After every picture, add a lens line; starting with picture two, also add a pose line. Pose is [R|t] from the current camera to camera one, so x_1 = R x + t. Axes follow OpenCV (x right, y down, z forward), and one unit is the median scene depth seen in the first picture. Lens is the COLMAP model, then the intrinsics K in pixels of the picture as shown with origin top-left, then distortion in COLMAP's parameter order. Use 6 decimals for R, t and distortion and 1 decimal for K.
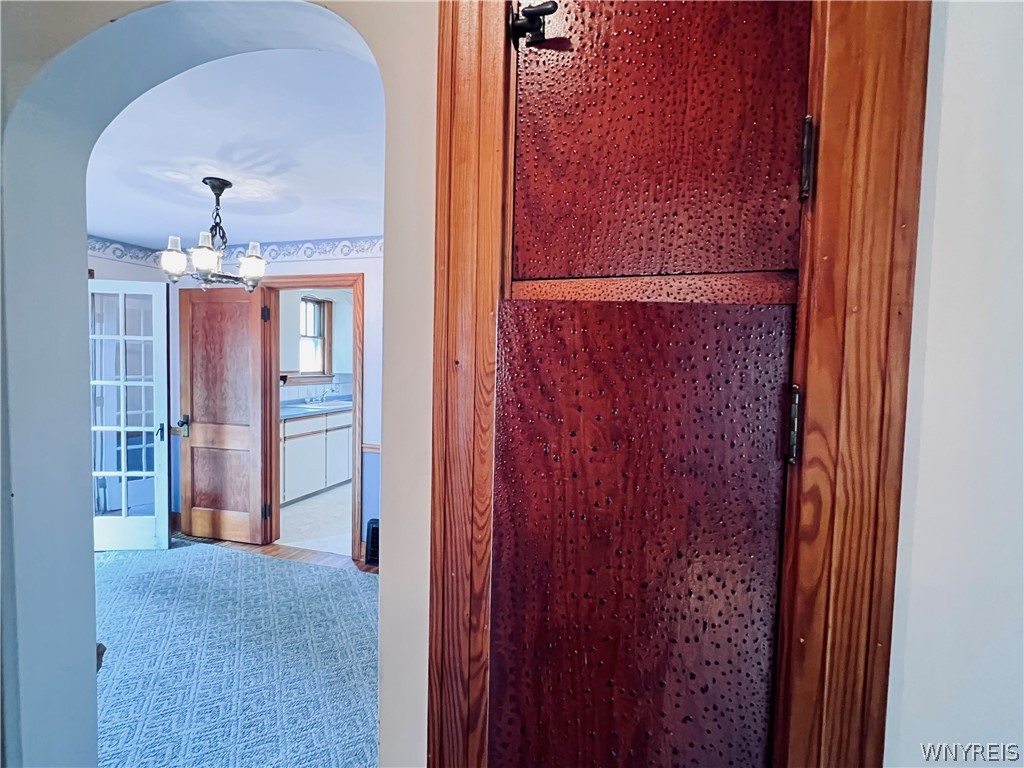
lens RADIAL K [[500.1, 0, 498.1], [0, 500.1, 386.6], [0, 0, 1]] dist [0.001302, 0.000499]
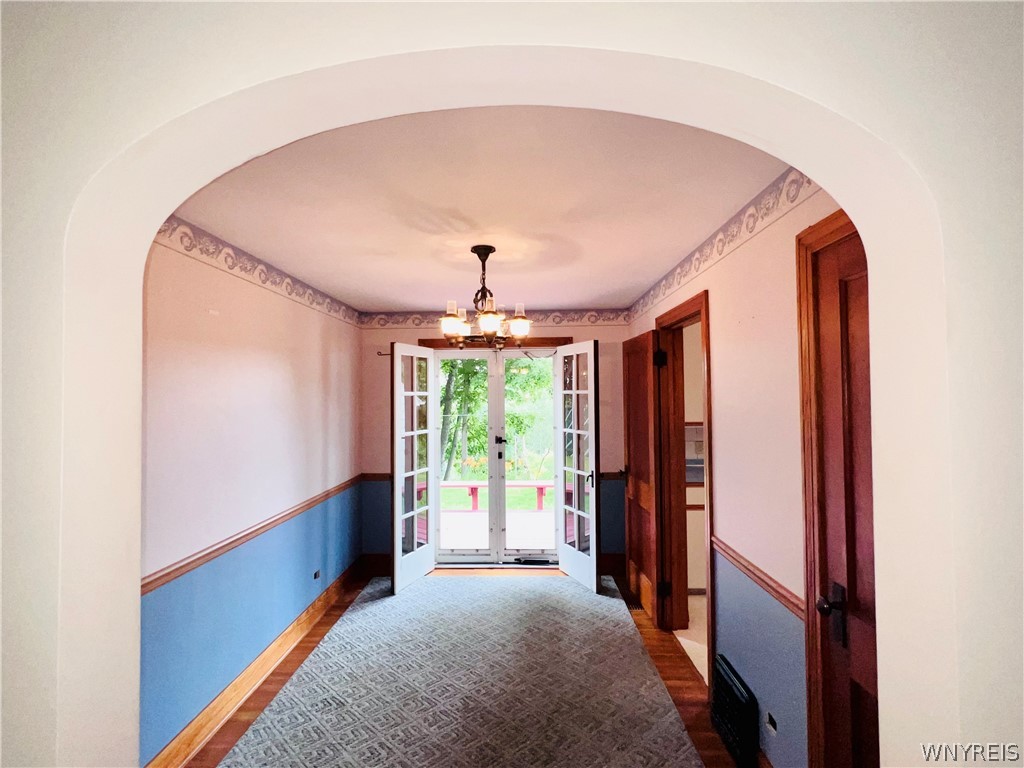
lens RADIAL K [[500.1, 0, 510.9], [0, 500.1, 383.6], [0, 0, 1]] dist [0.001302, 0.000499]
pose [[0.287425, -0.051220, -0.956433, 0.316270], [-0.029450, 0.997624, -0.062276, -0.041344], [0.957350, 0.046066, 0.285234, 0.531329]]
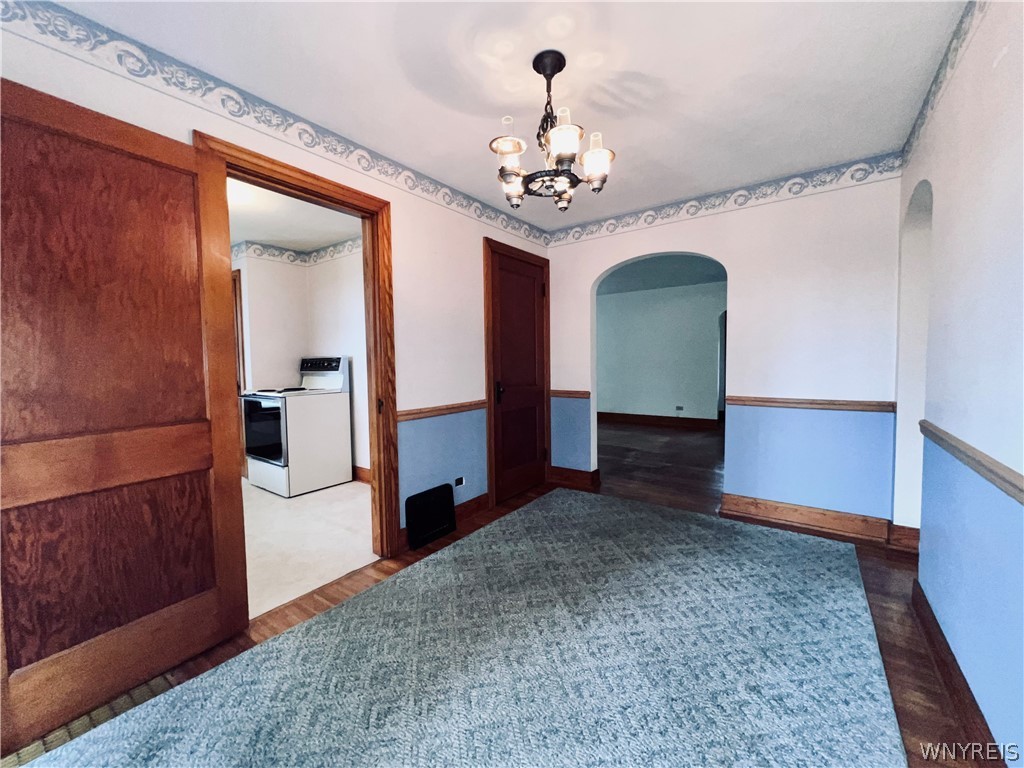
lens RADIAL K [[410.9, 0, 507.1], [0, 410.9, 383.2], [0, 0, 1]] dist [-0.002328, 0.000328]
pose [[0.305120, -0.069391, 0.949783, -0.860536], [0.061239, 0.996707, 0.053146, 0.041130], [-0.950343, 0.041948, 0.308364, 0.614860]]
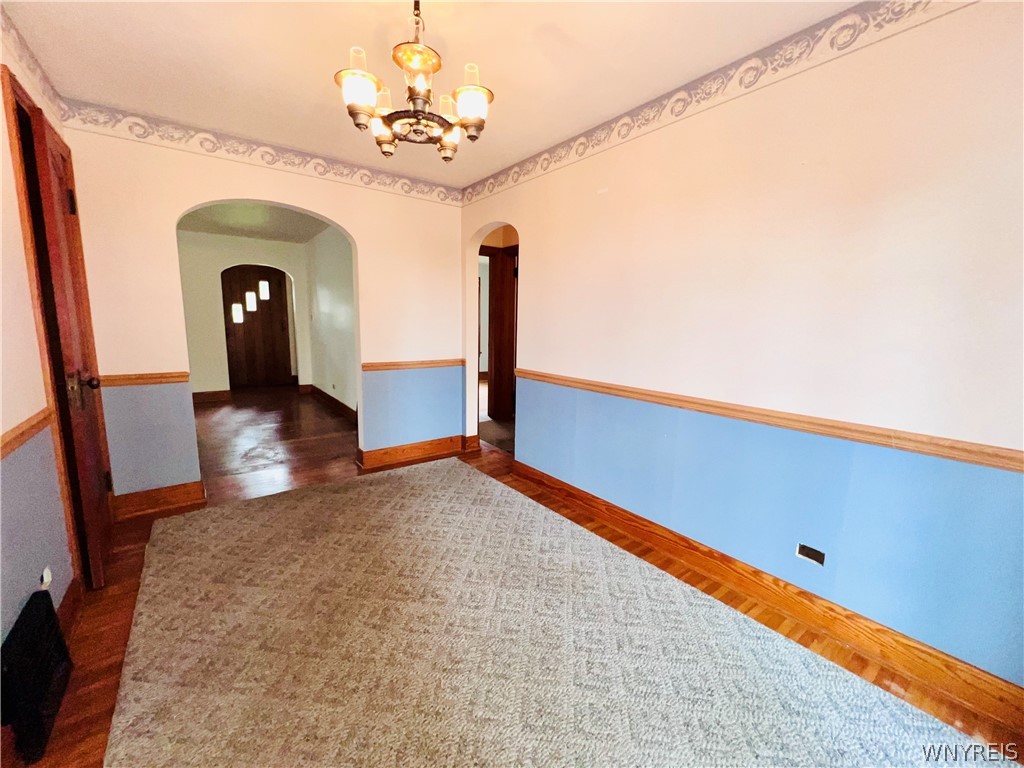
lens RADIAL K [[410.0, 0, 512.1], [0, 410.0, 383.3], [0, 0, 1]] dist [0.001747, -0.000232]
pose [[-0.824296, -0.109147, 0.555538, -0.709093], [-0.000220, 0.981303, 0.192471, 0.008126], [-0.566159, 0.158531, -0.808908, 0.999284]]
